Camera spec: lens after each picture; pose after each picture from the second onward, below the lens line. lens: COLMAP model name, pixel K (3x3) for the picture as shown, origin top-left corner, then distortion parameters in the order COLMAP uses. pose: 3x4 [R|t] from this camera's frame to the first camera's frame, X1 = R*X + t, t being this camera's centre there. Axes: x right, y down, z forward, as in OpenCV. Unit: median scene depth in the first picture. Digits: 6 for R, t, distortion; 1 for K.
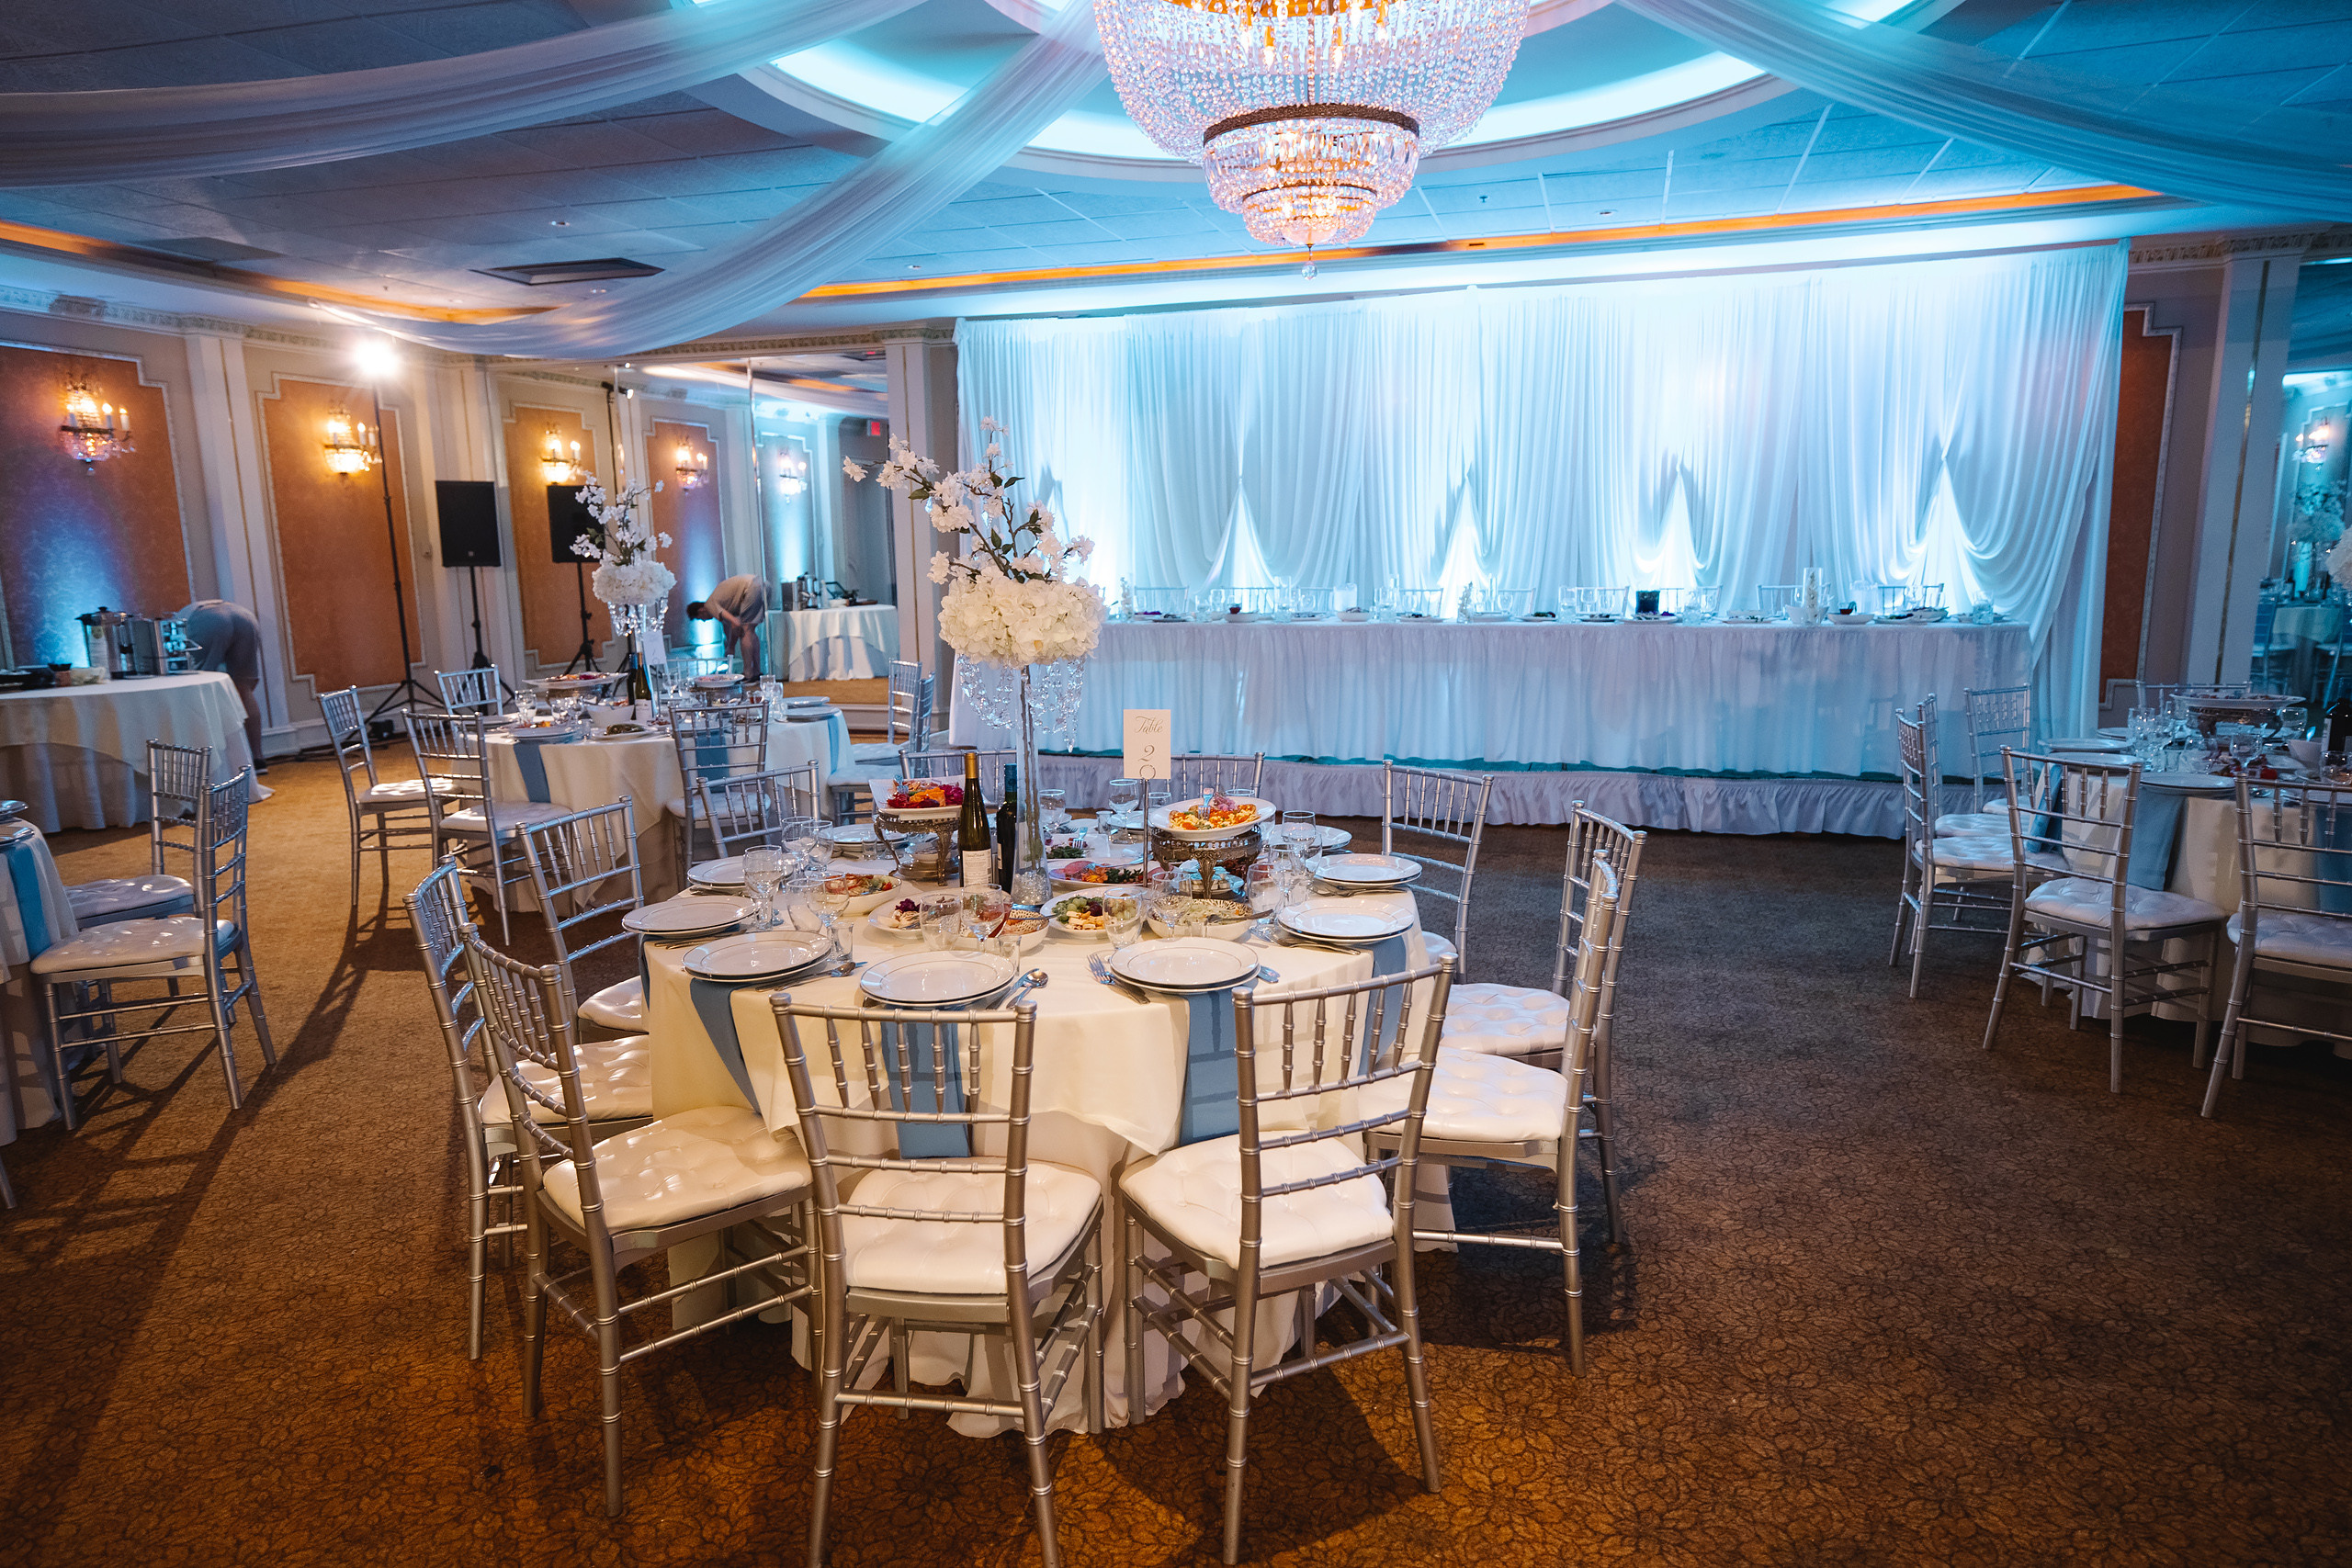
lens RADIAL K [[1433.4, 0, 1171.0], [0, 1433.4, 776.0], [0, 0, 1]] dist [0.014487, 0.018293]
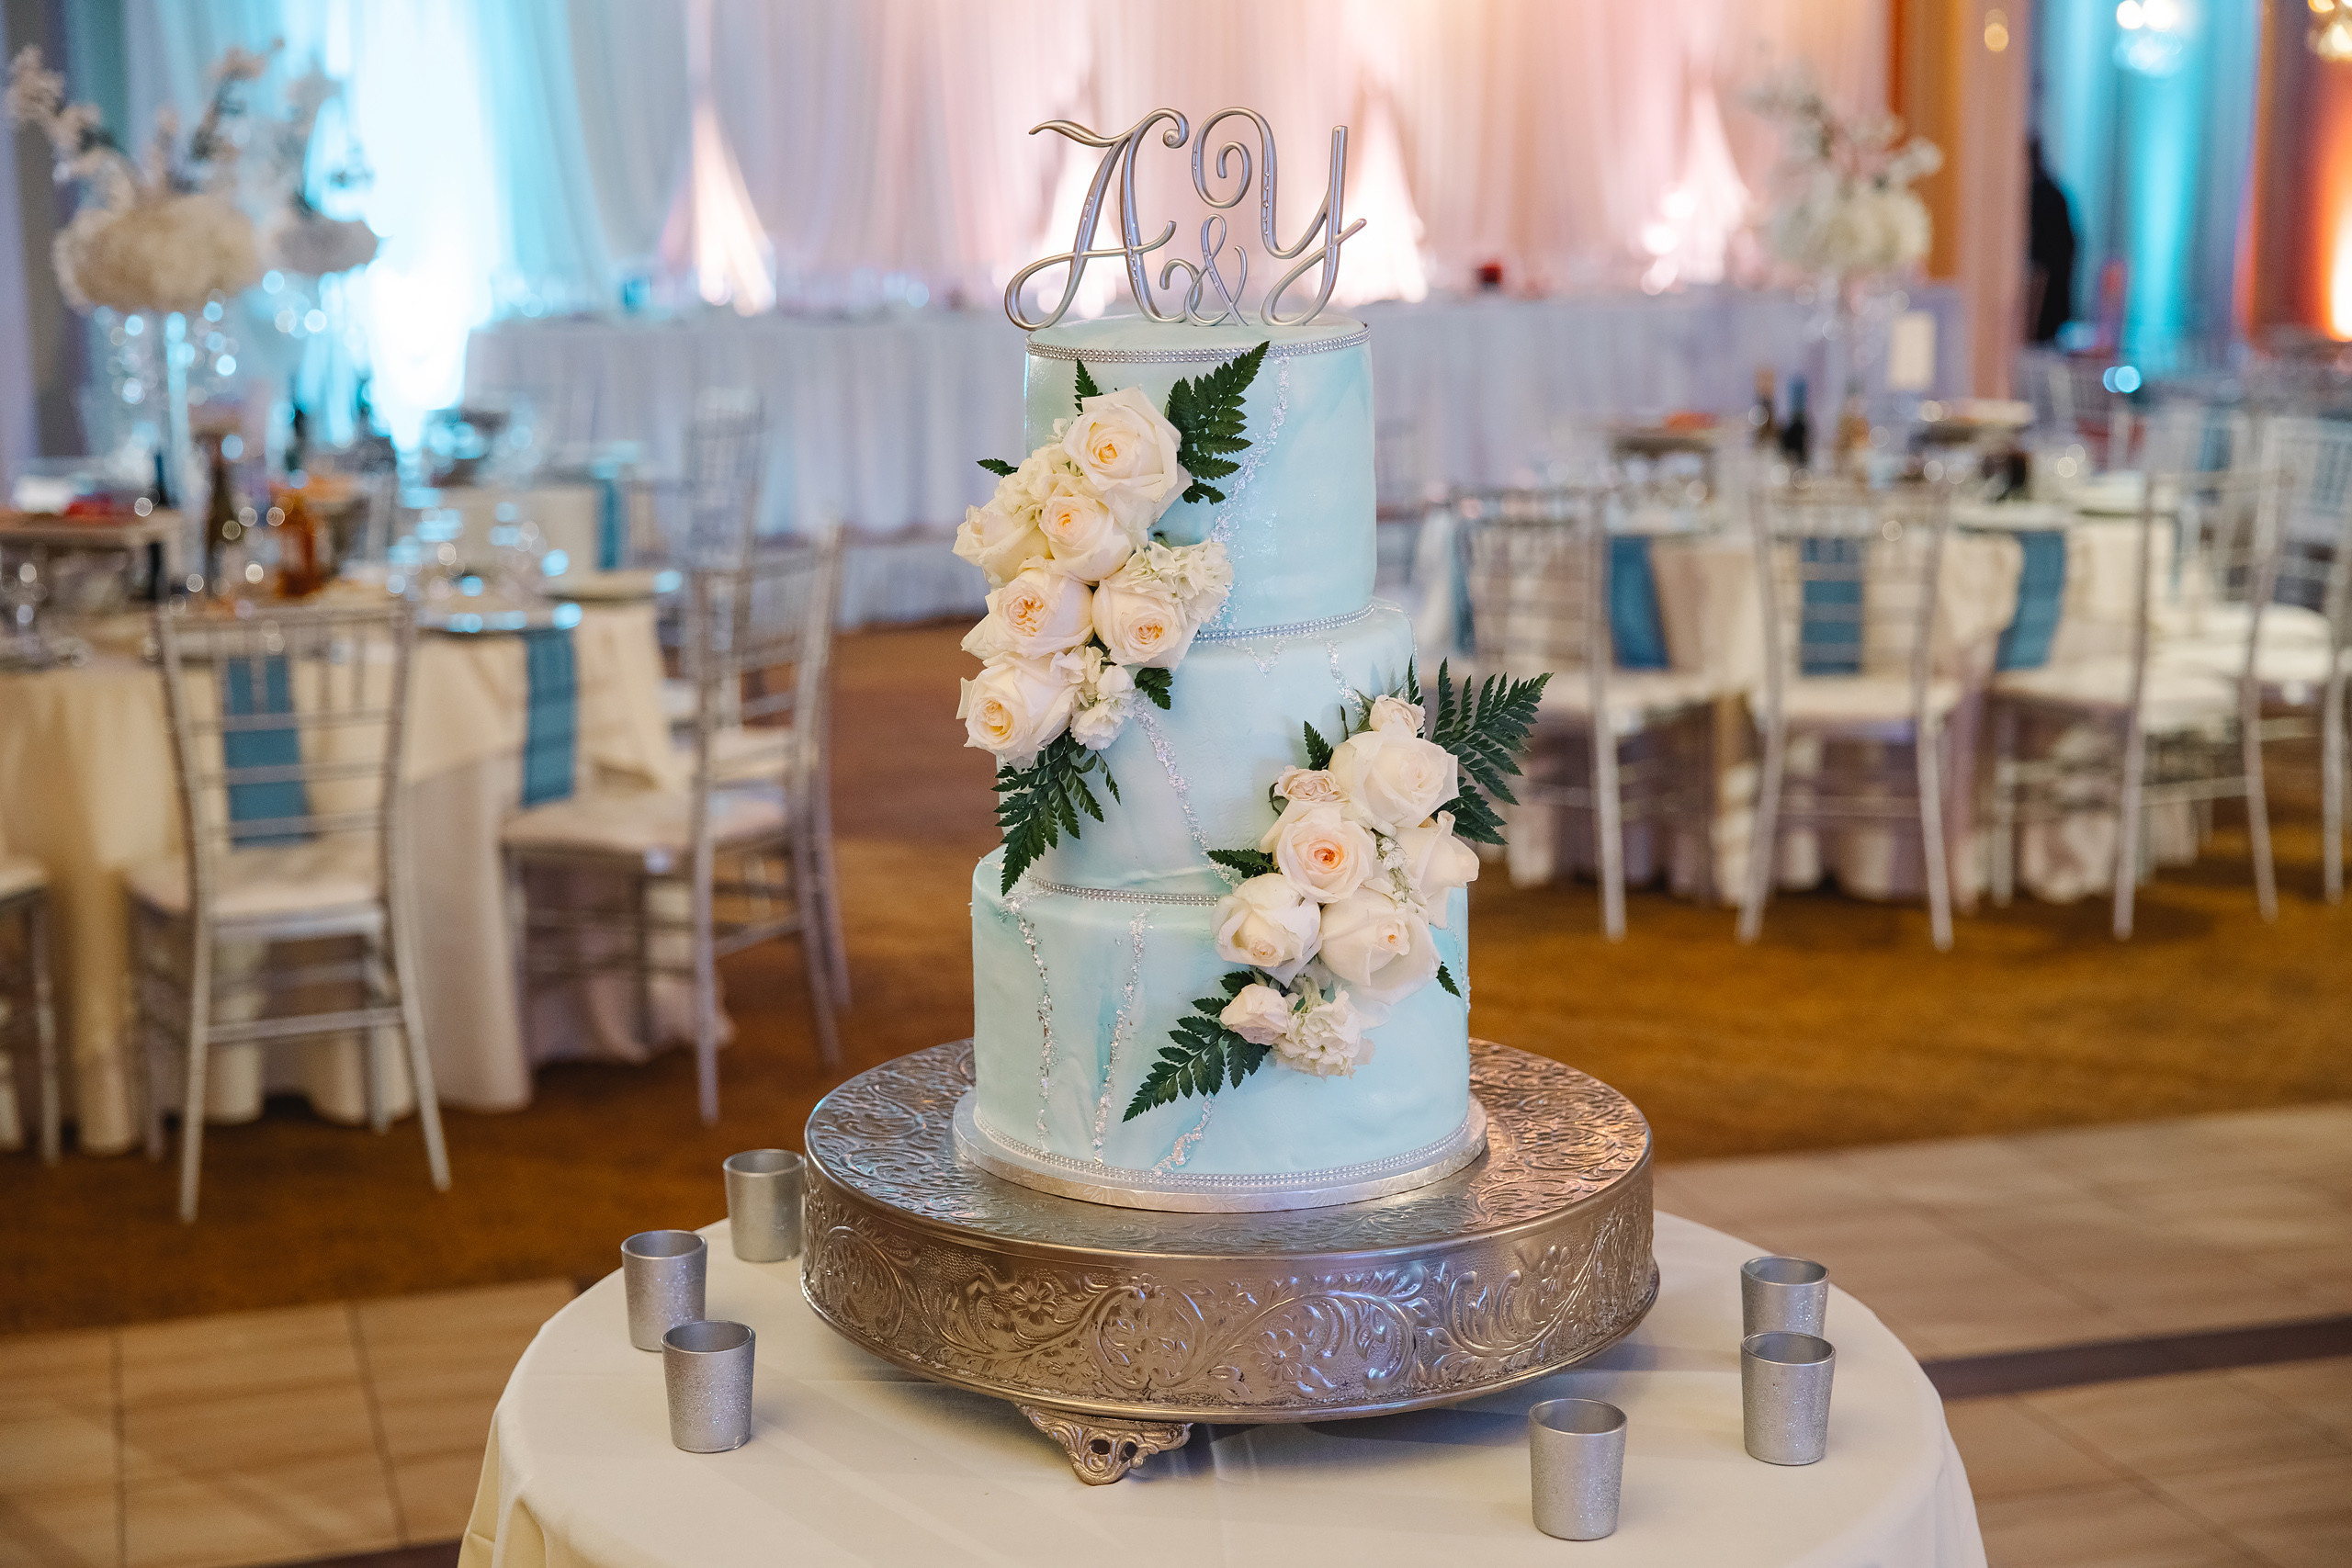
lens RADIAL K [[3455.1, 0, 1179.5], [0, 3455.1, 782.8], [0, 0, 1]] dist [0.144312, 0.000000]
pose [[0.827207, -0.091844, 0.554340, -0.819051], [0.094667, 0.995229, 0.023626, 0.077752], [-0.553865, 0.032934, 0.831955, -0.347659]]
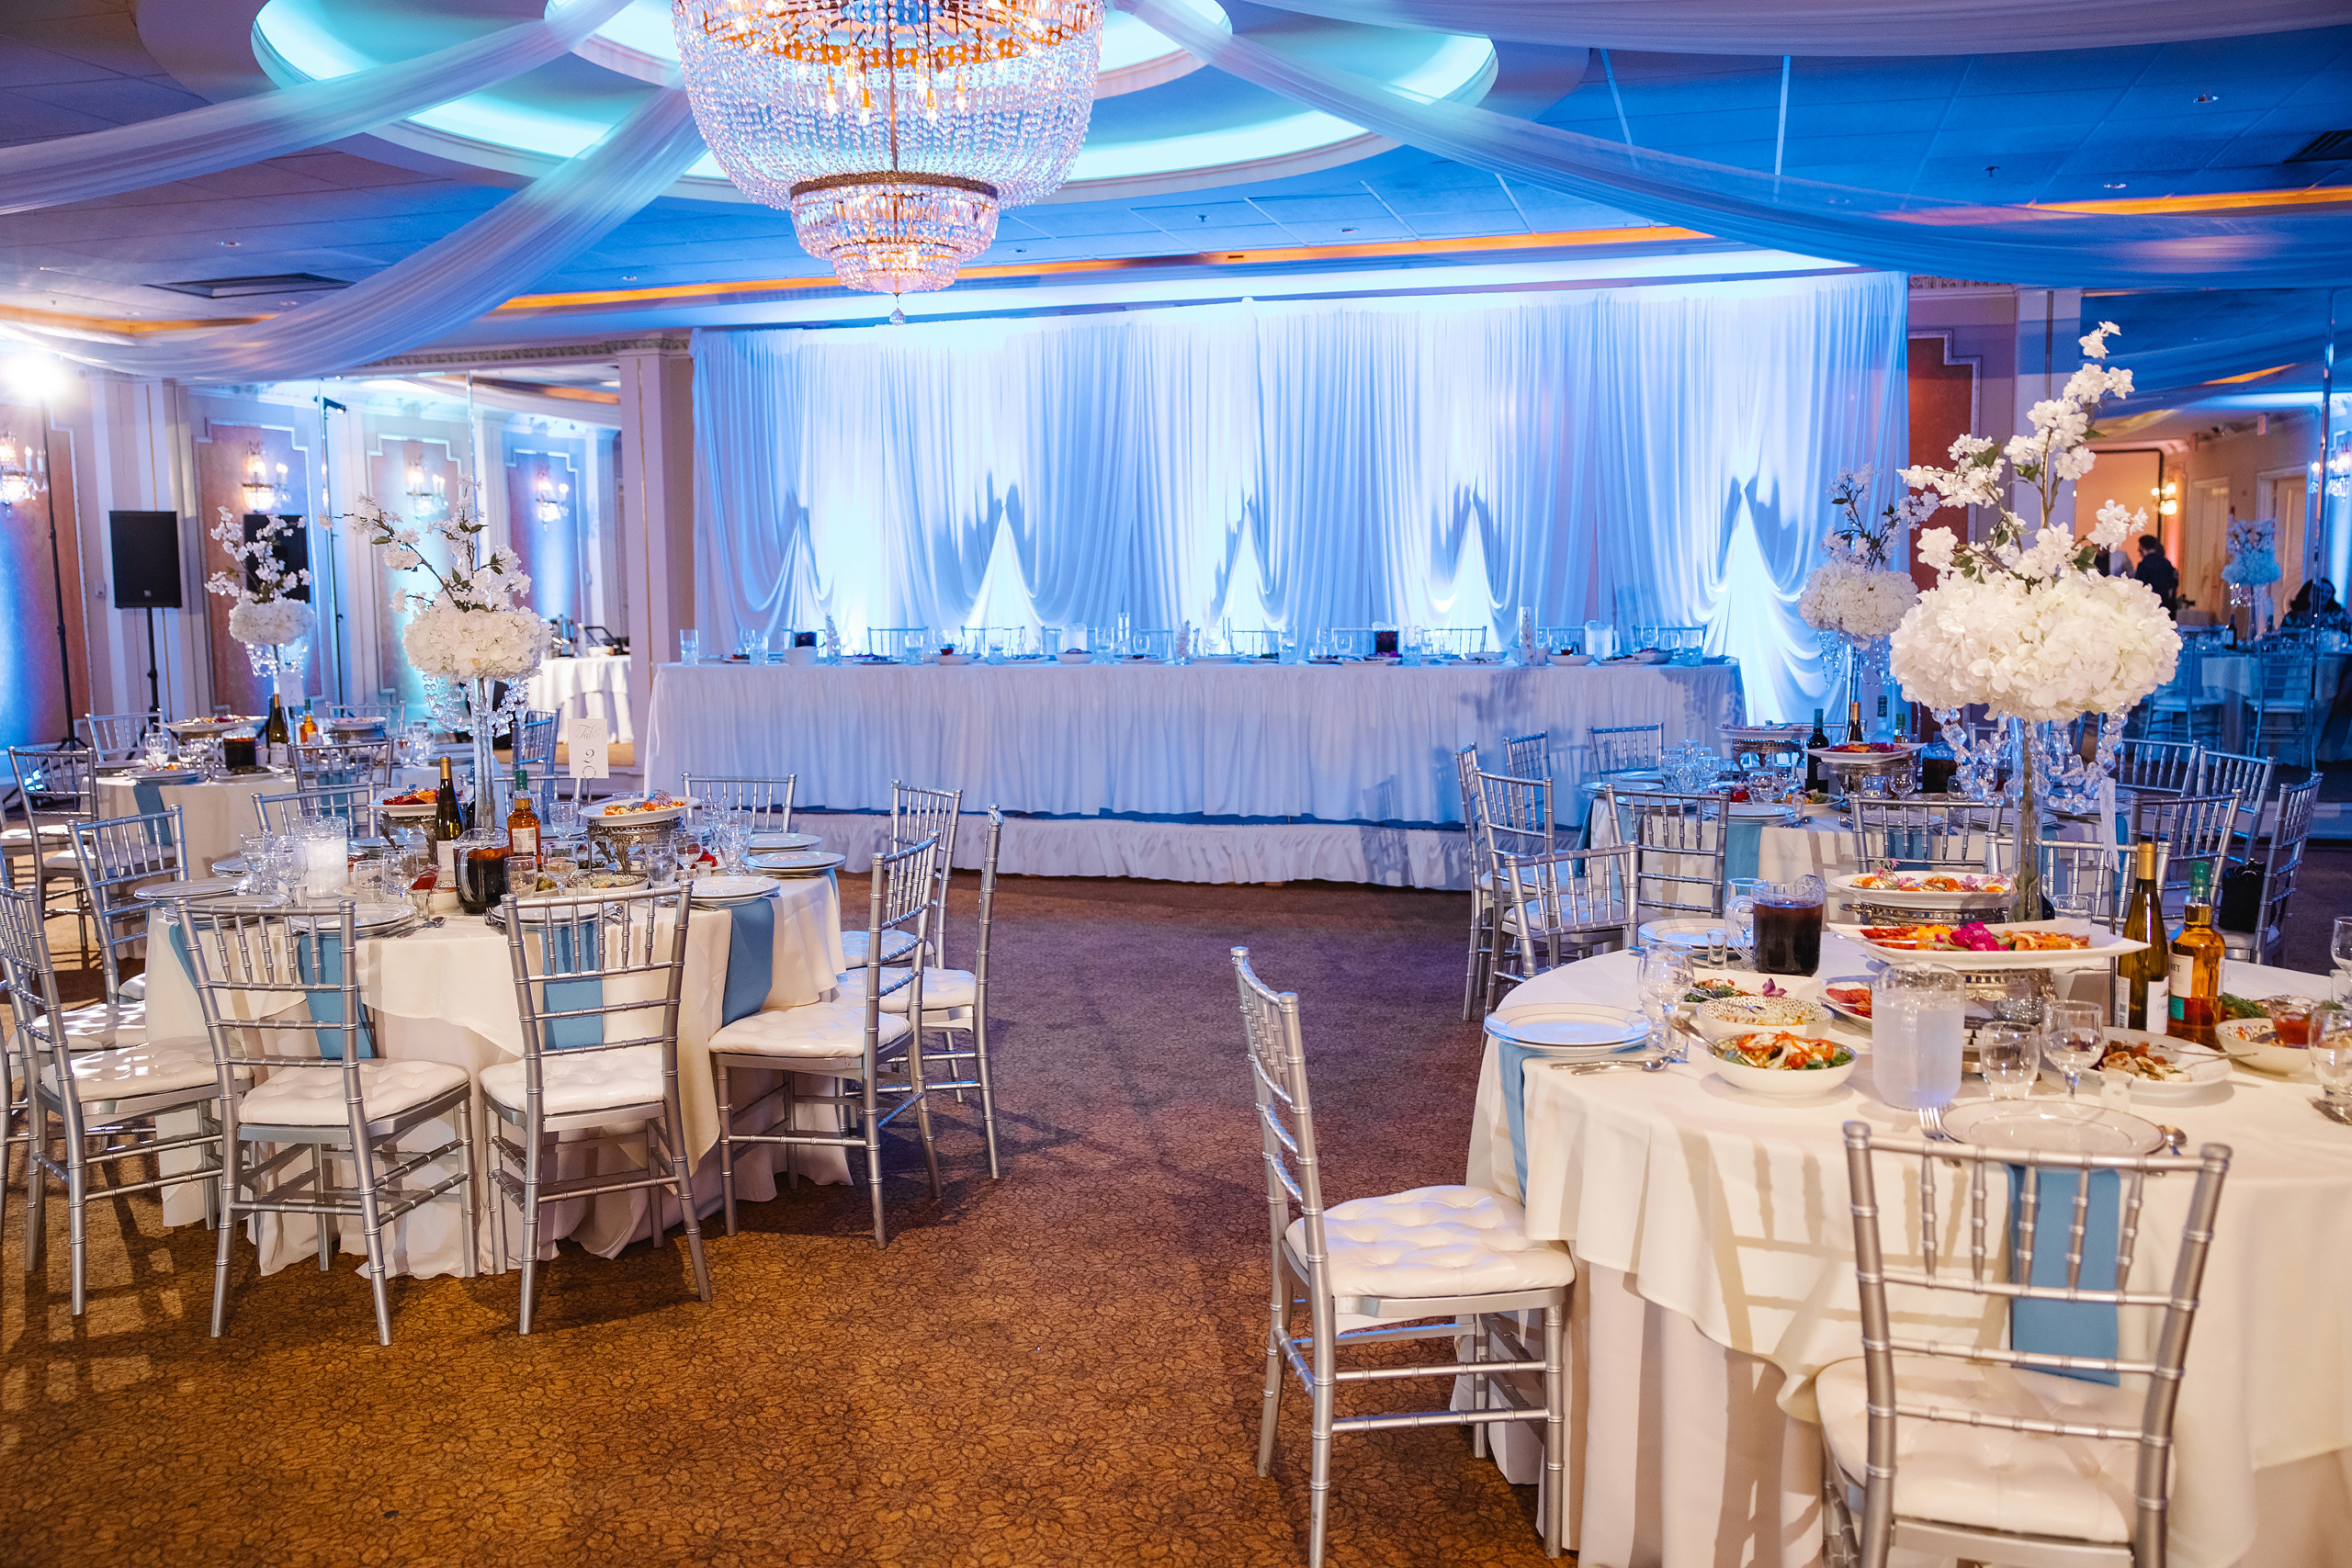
lens RADIAL K [[1942.5, 0, 1172.8], [0, 1942.5, 778.6], [0, 0, 1]] dist [-0.062092, 0.077470]
pose [[0.999931, -0.000197, 0.011784, 0.193871], [0.000889, 0.998275, -0.058704, 0.041988], [-0.011752, 0.058711, 0.998206, -0.257395]]
